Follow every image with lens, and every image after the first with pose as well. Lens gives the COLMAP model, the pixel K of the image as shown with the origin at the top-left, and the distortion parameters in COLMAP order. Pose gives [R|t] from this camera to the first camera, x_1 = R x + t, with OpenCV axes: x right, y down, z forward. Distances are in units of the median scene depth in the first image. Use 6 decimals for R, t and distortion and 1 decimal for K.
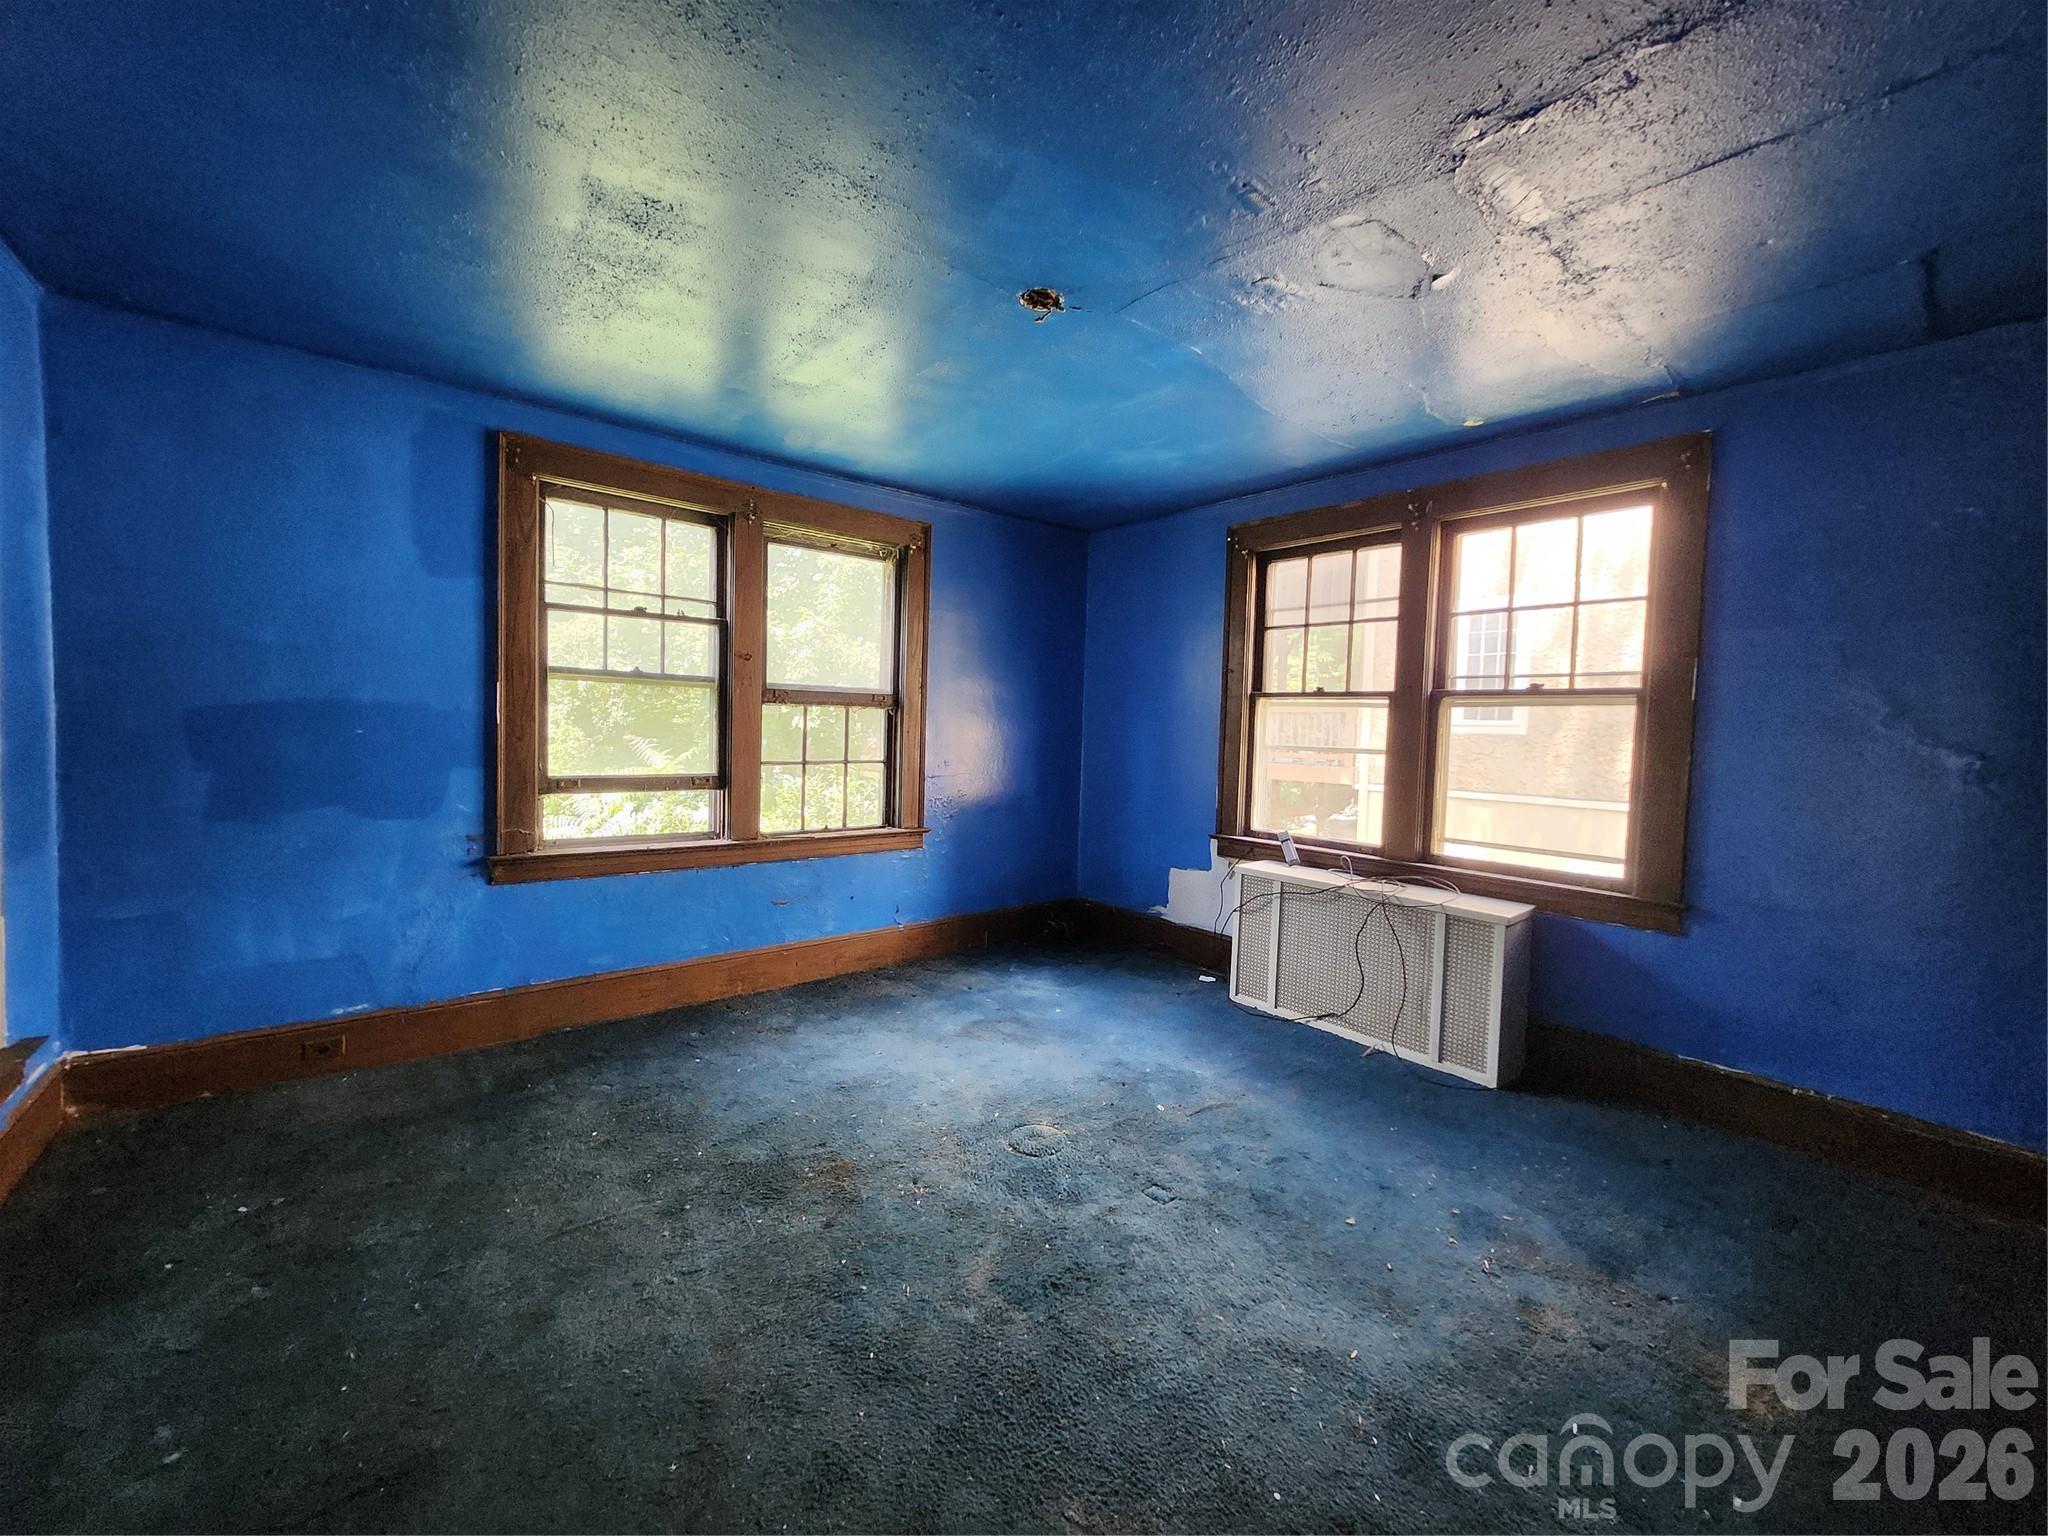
lens RADIAL K [[807.0, 0, 1024.1], [0, 807.0, 763.1], [0, 0, 1]] dist [-0.001762, 0.000088]
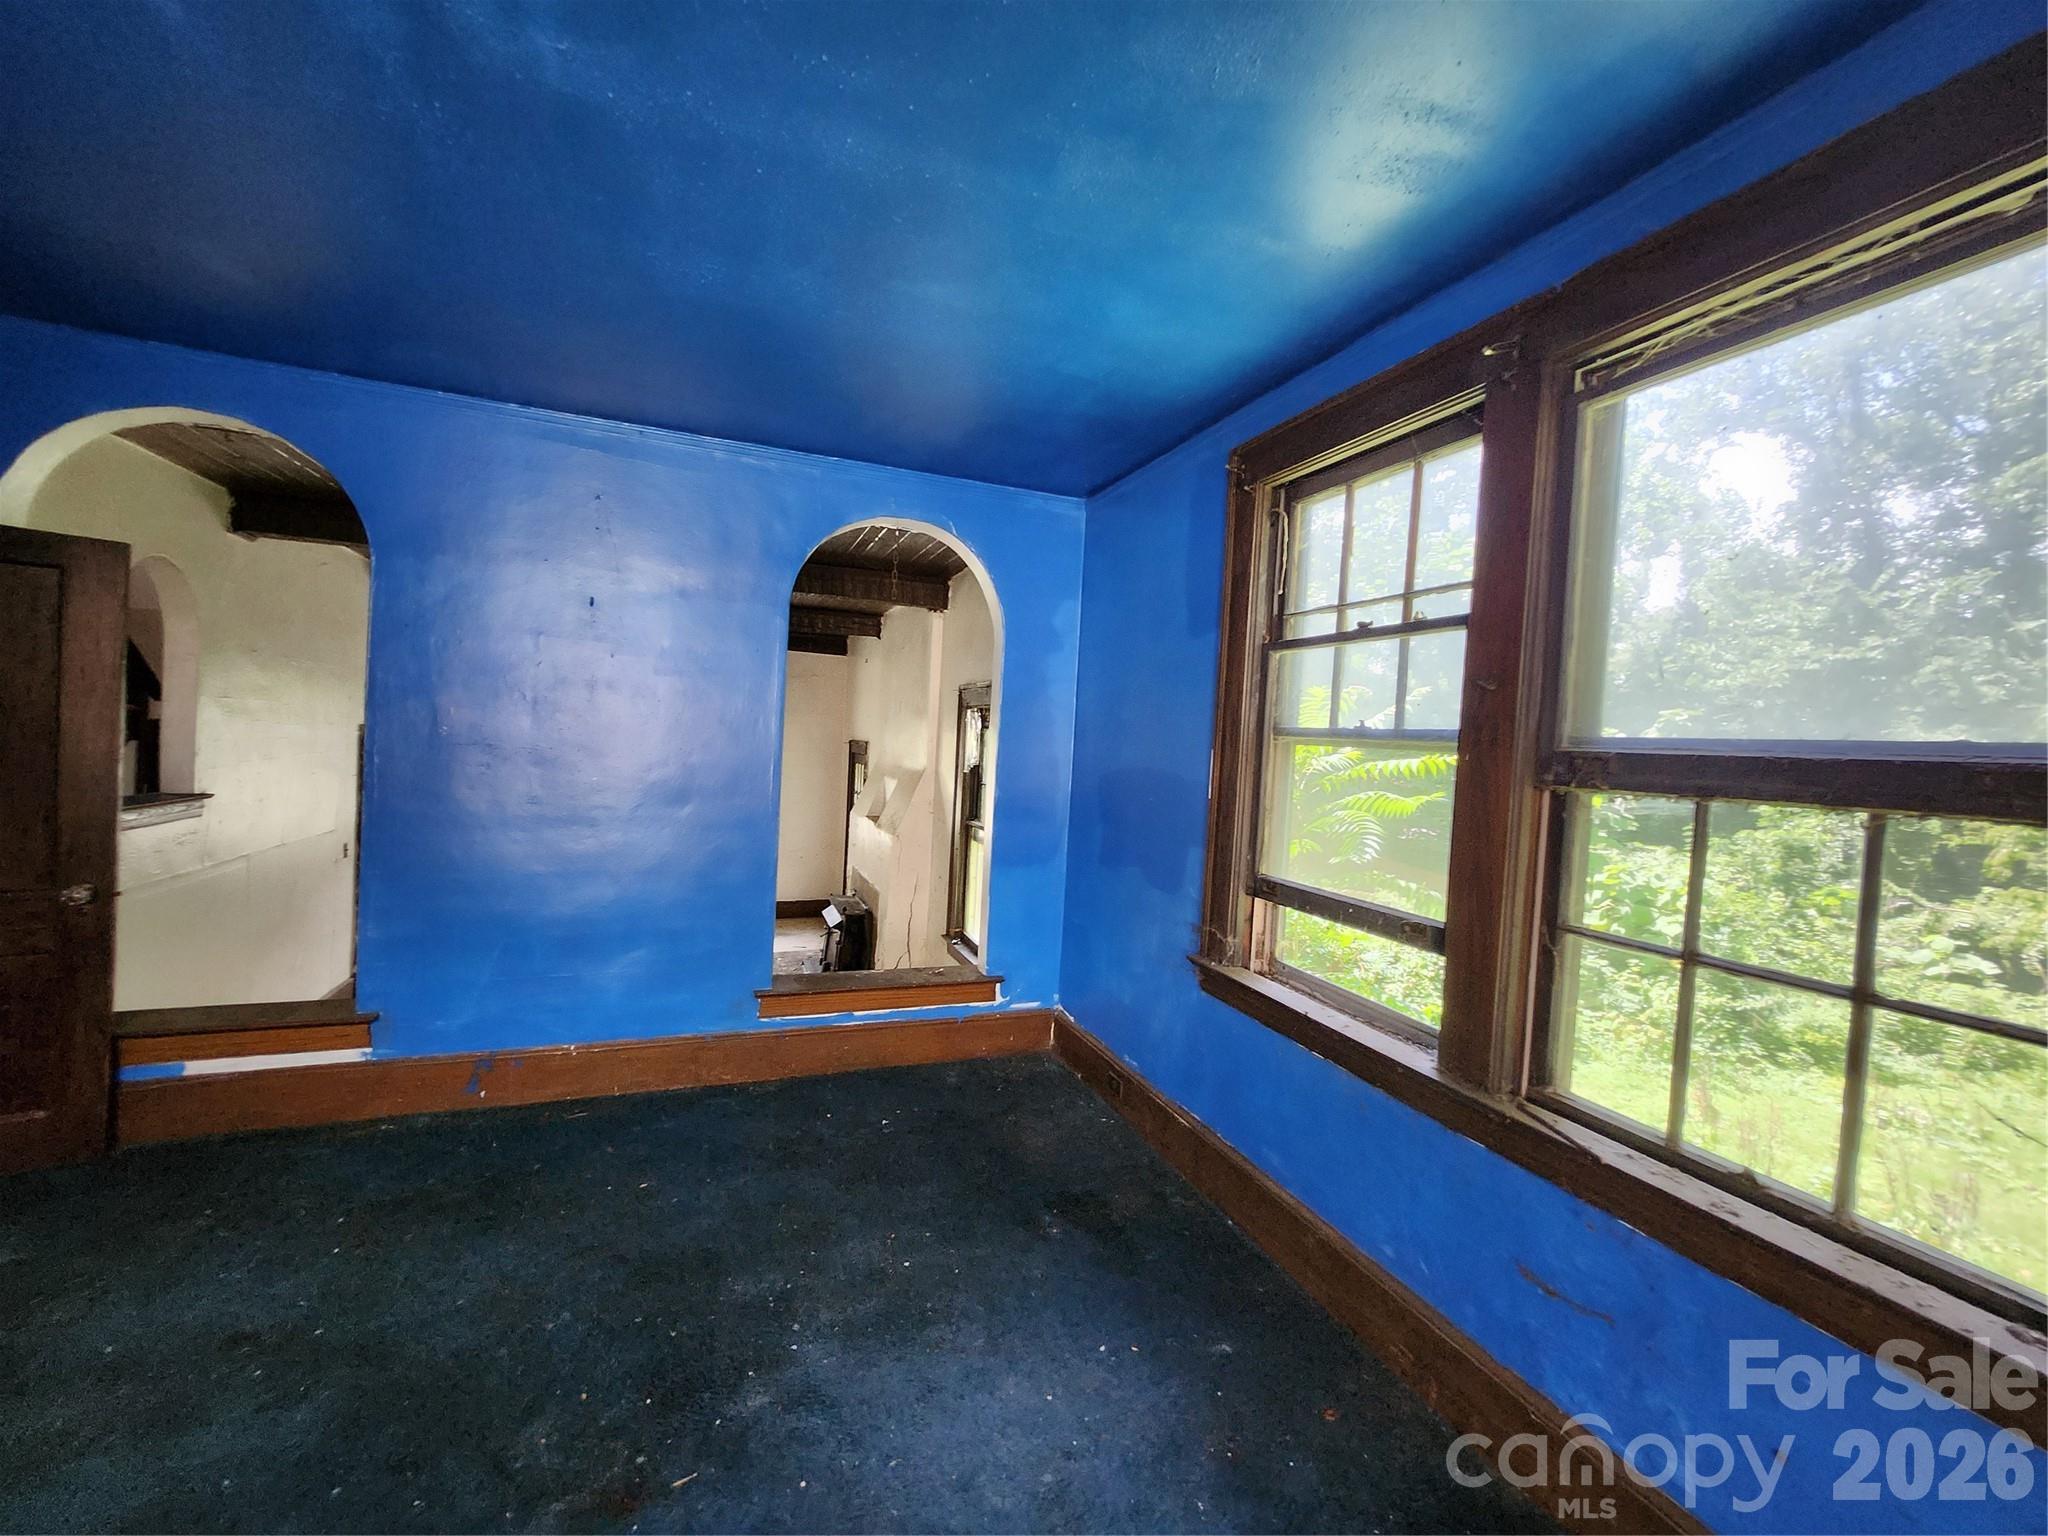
lens RADIAL K [[807.0, 0, 1024.1], [0, 807.0, 763.1], [0, 0, 1]] dist [-0.001762, 0.000088]
pose [[-0.305581, -0.018581, -0.951985, 0.188629], [-0.104659, 0.994407, 0.014186, -0.070219], [0.946397, 0.103969, -0.305816, 0.971272]]
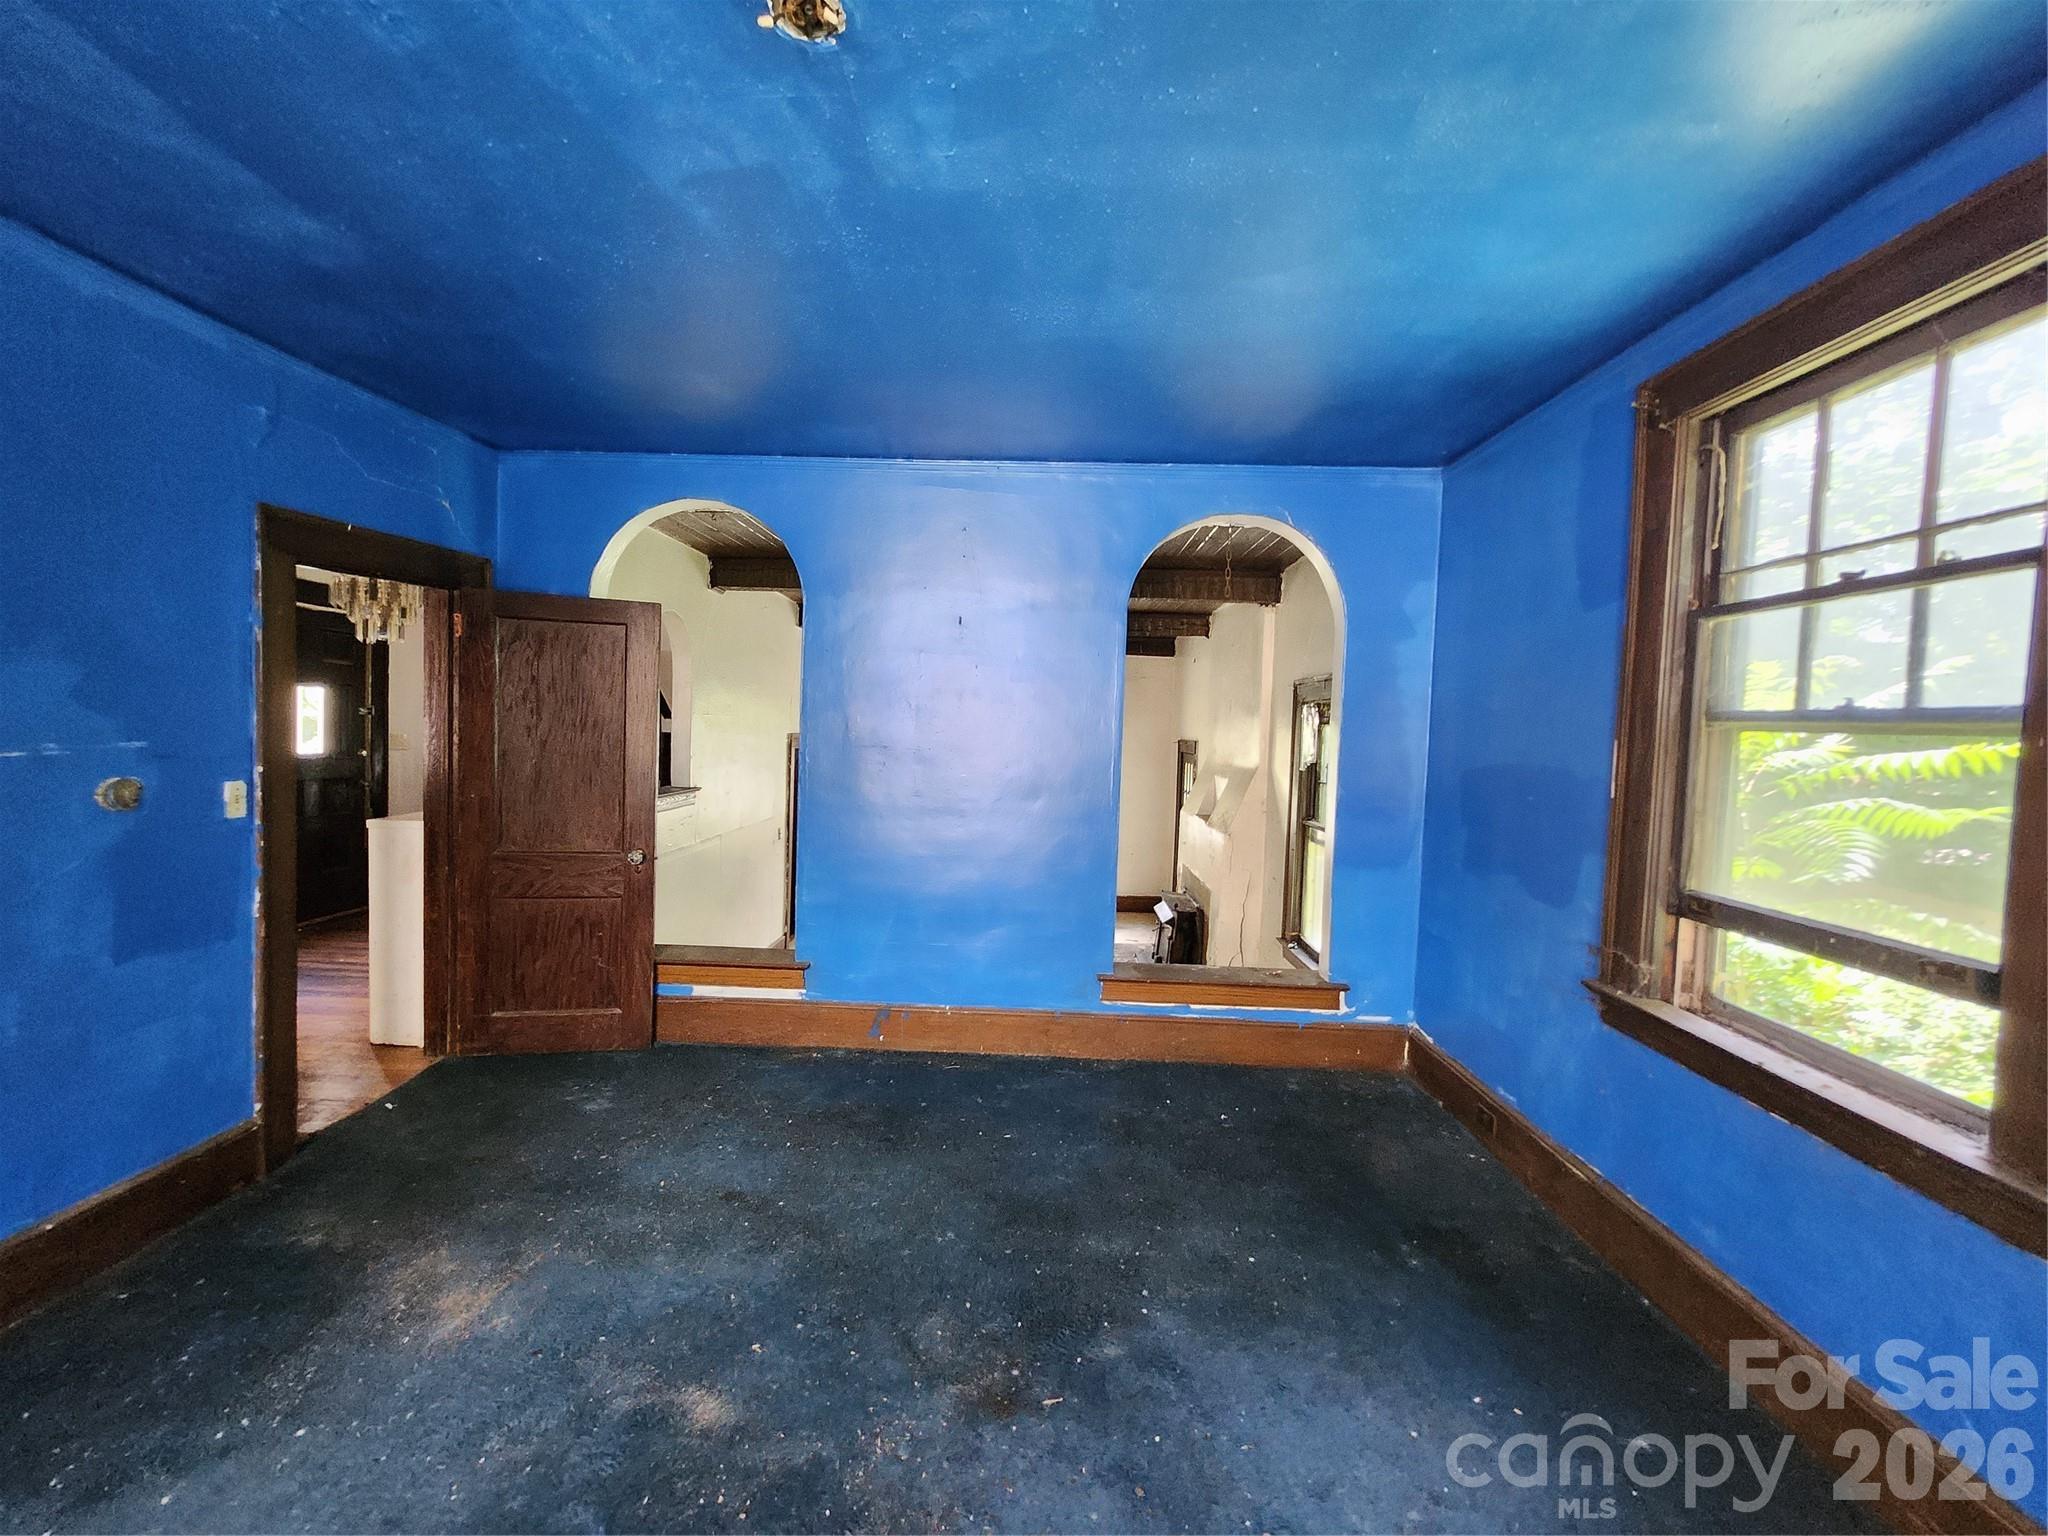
lens RADIAL K [[810.1, 0, 1017.0], [0, 810.1, 761.3], [0, 0, 1]] dist [0.002349, -0.000287]
pose [[-0.652982, -0.019539, -0.757121, 0.215030], [-0.085763, 0.995145, 0.048285, -0.064171], [0.752502, 0.096462, -0.651488, 0.969404]]
